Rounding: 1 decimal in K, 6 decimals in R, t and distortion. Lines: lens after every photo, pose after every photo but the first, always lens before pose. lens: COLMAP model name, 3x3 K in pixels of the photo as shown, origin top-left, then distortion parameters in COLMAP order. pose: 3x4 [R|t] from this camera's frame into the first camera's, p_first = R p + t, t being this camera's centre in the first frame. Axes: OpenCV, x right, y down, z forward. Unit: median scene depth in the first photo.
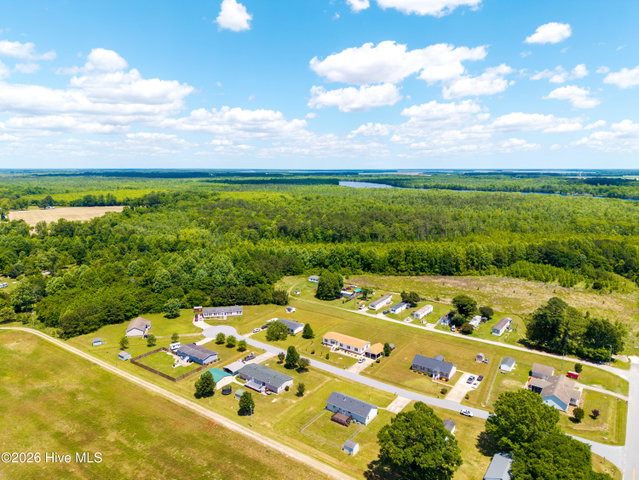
lens RADIAL K [[429.6, 0, 320.8], [0, 429.6, 248.8], [0, 0, 1]] dist [0.054256, -0.049364]
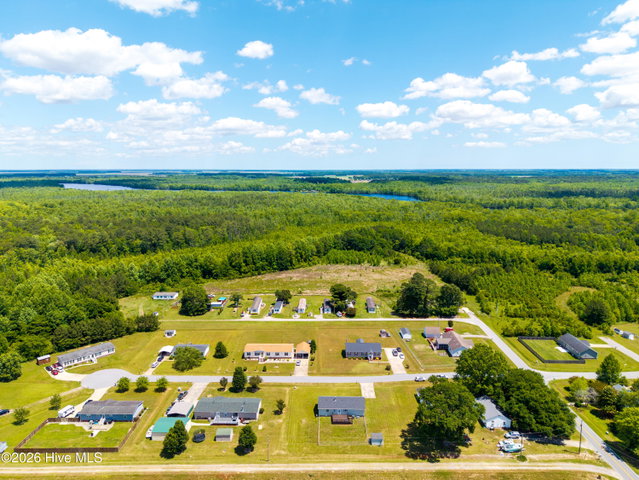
lens RADIAL K [[431.3, 0, 321.0], [0, 431.3, 237.3], [0, 0, 1]] dist [0.055104, -0.061322]
pose [[0.816988, -0.094900, 0.568792, -0.223697], [0.110224, 0.993878, 0.007502, -0.017203], [-0.566022, 0.056566, 0.822447, 0.072517]]
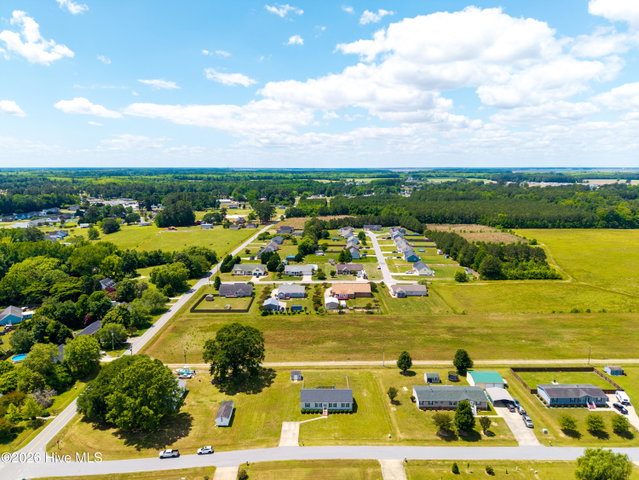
lens RADIAL K [[434.4, 0, 318.3], [0, 434.4, 216.5], [0, 0, 1]] dist [0.054026, -0.059454]
pose [[-0.809309, 0.067283, -0.583517, 0.262969], [-0.110203, 0.958384, 0.263355, -0.107235], [0.576953, 0.277441, -0.768214, 0.698828]]
